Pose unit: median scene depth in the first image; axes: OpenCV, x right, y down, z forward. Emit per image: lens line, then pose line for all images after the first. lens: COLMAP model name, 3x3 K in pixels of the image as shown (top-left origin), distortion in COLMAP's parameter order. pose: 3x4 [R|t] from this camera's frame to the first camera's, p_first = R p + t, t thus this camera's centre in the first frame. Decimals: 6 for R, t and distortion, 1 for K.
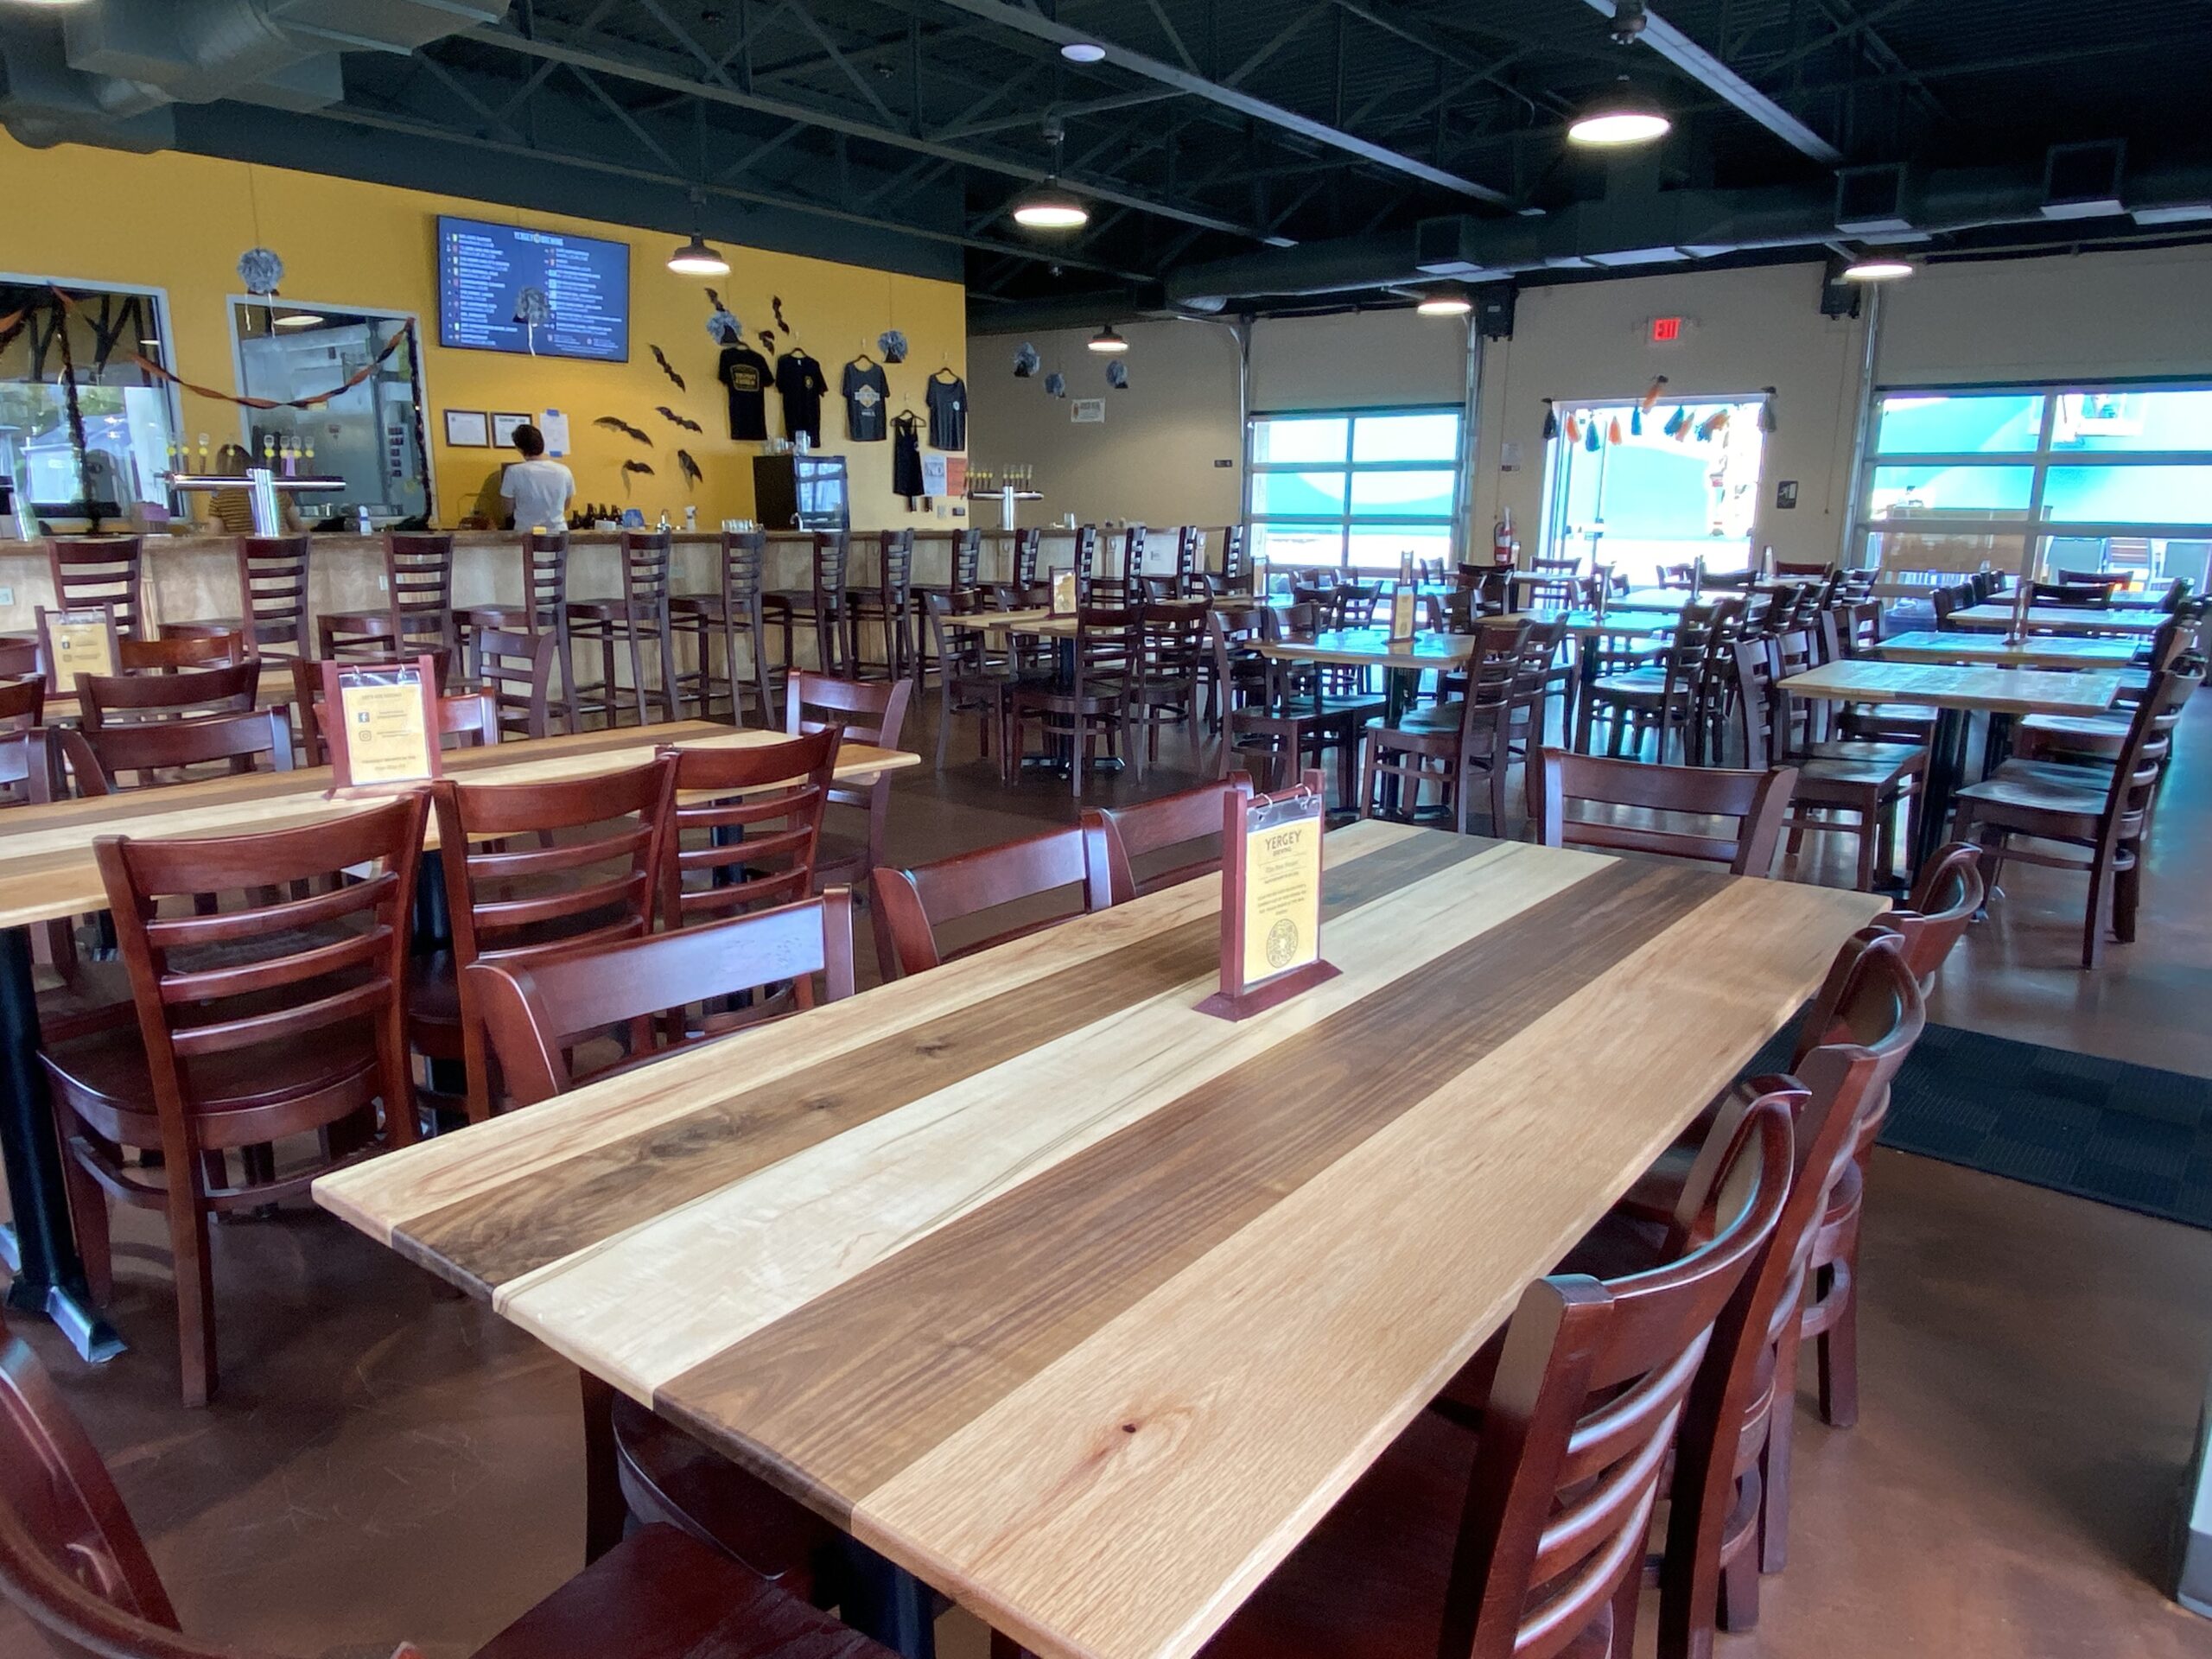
lens RADIAL K [[1467.6, 0, 1106.0], [0, 1467.6, 829.5], [0, 0, 1]] dist [0.001326, -0.000236]
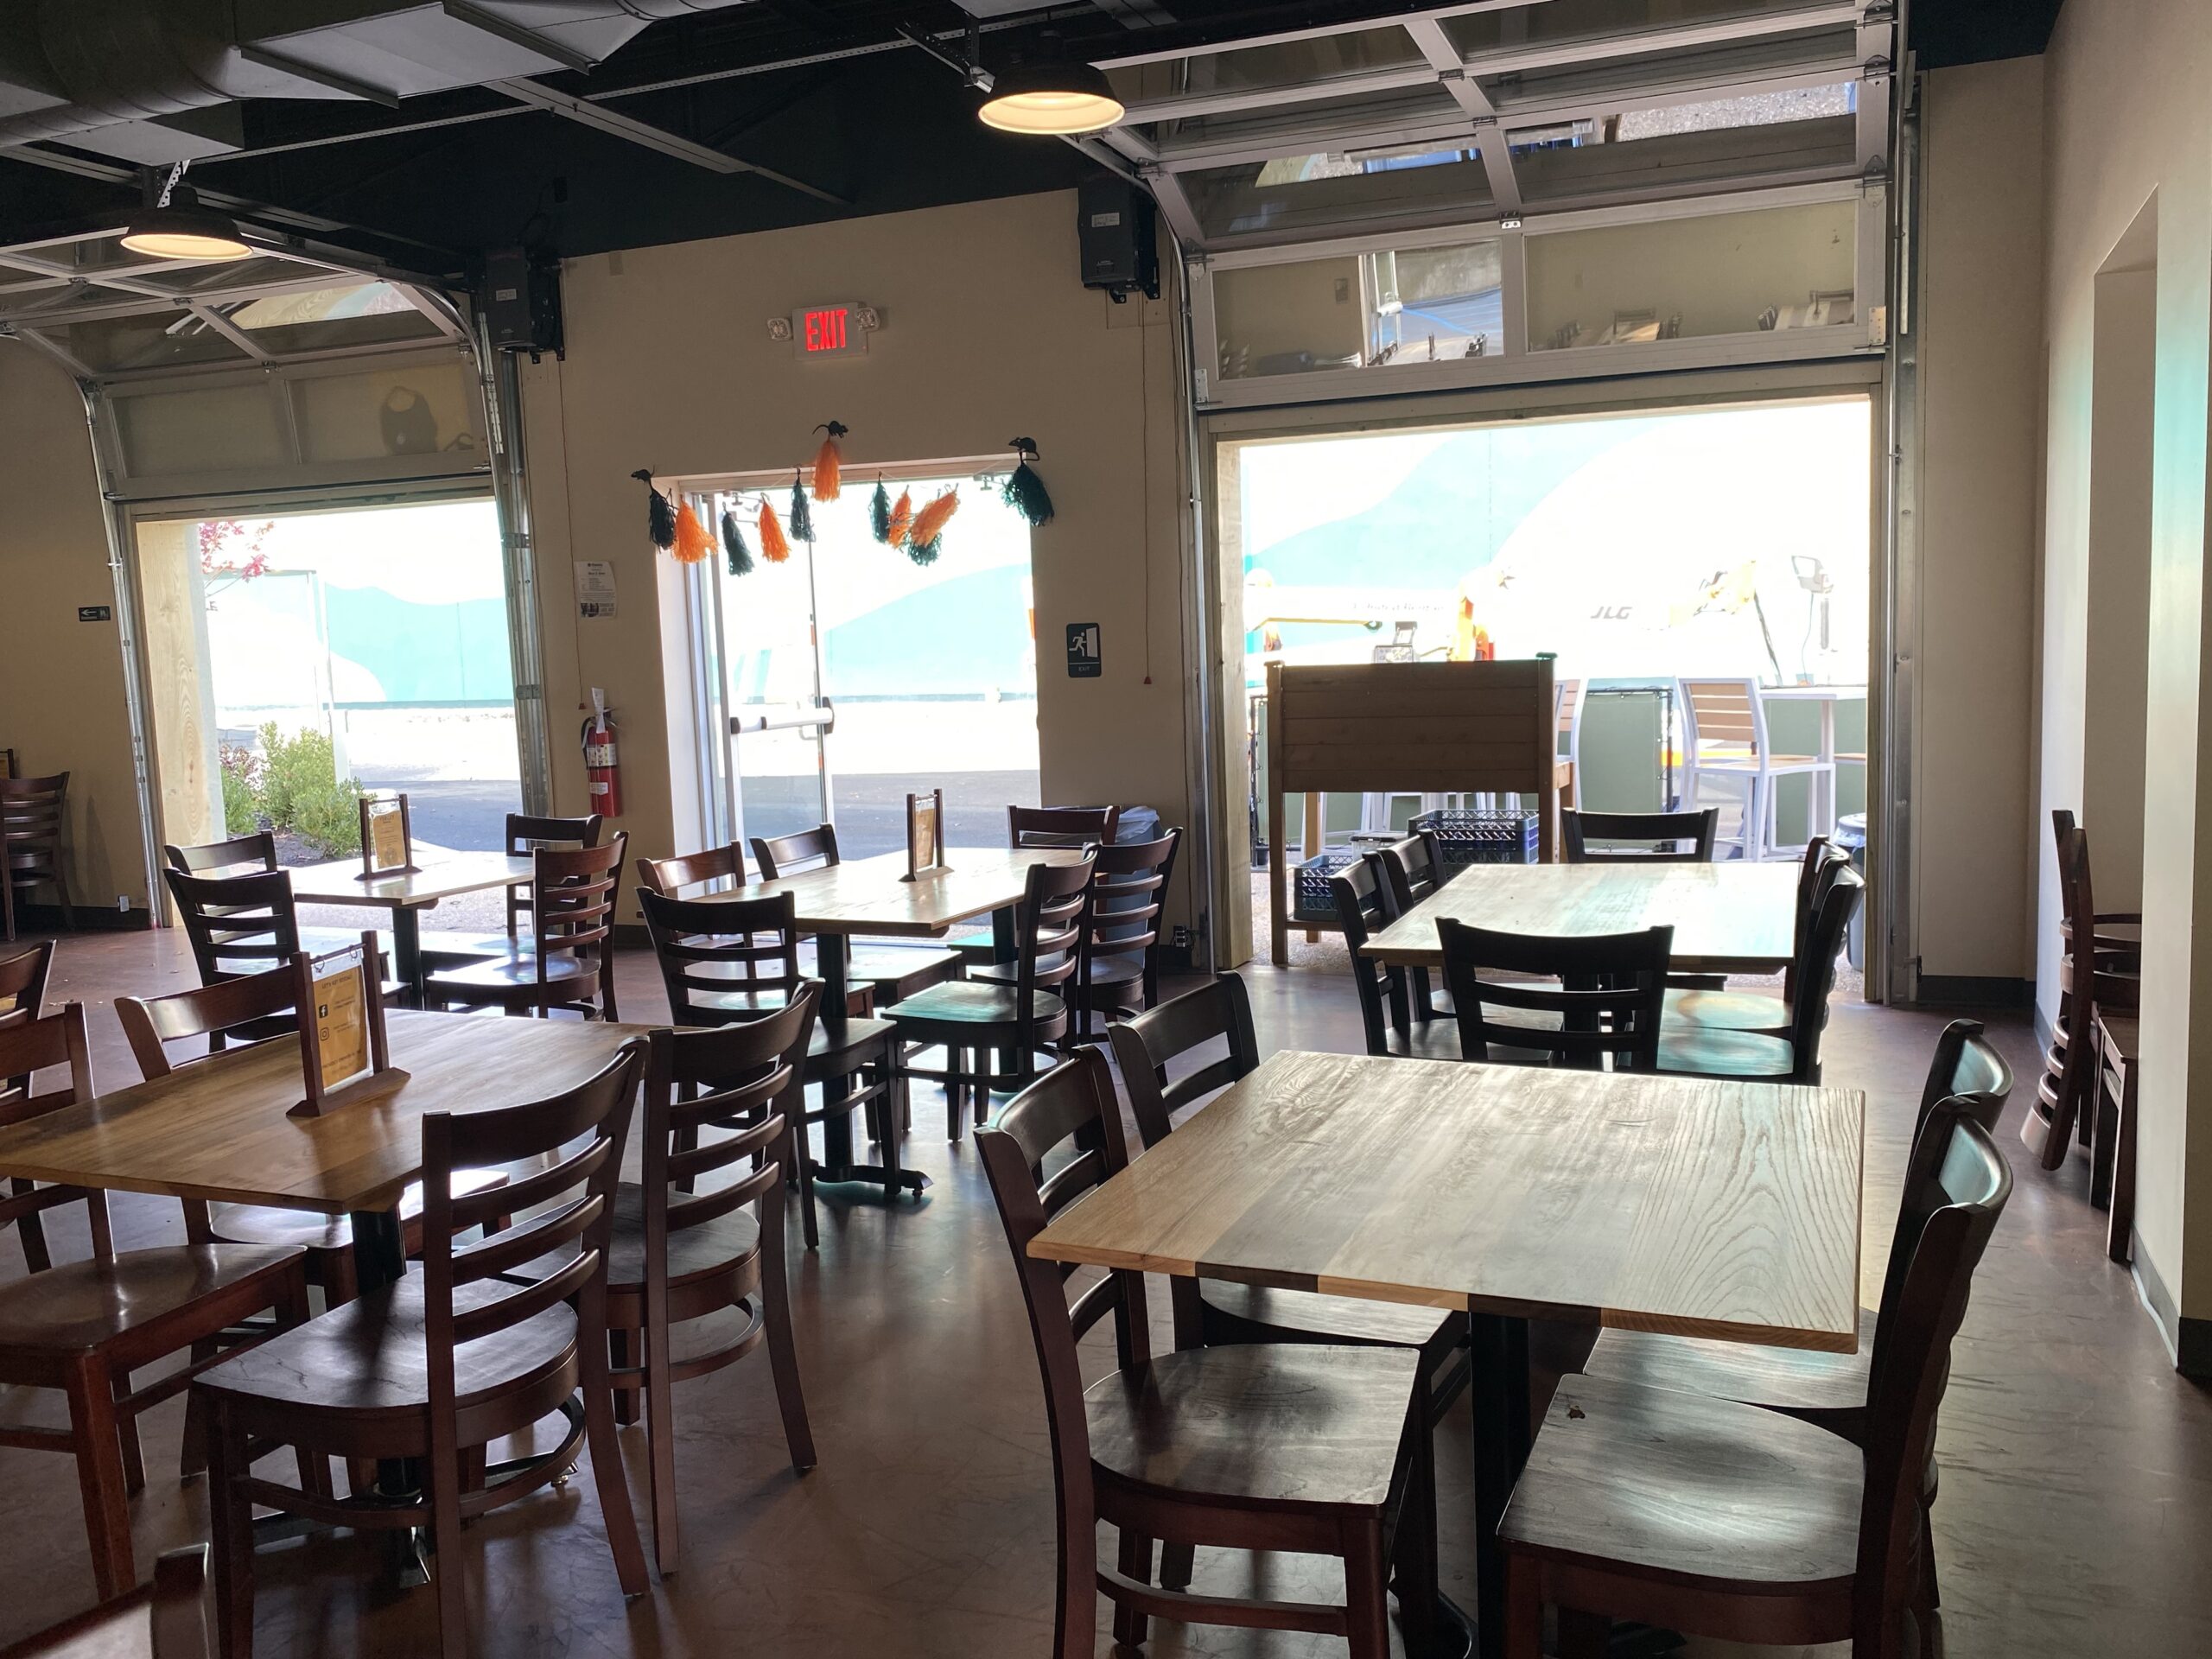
lens RADIAL K [[1810.6, 0, 1106.0], [0, 1810.6, 829.5], [0, 0, 1]] dist [0.063821, -0.000121]
pose [[0.963947, -0.060658, 0.259087, 0.289906], [0.090269, 0.990477, -0.103956, -0.096770], [-0.250314, 0.123596, 0.960243, 0.389646]]
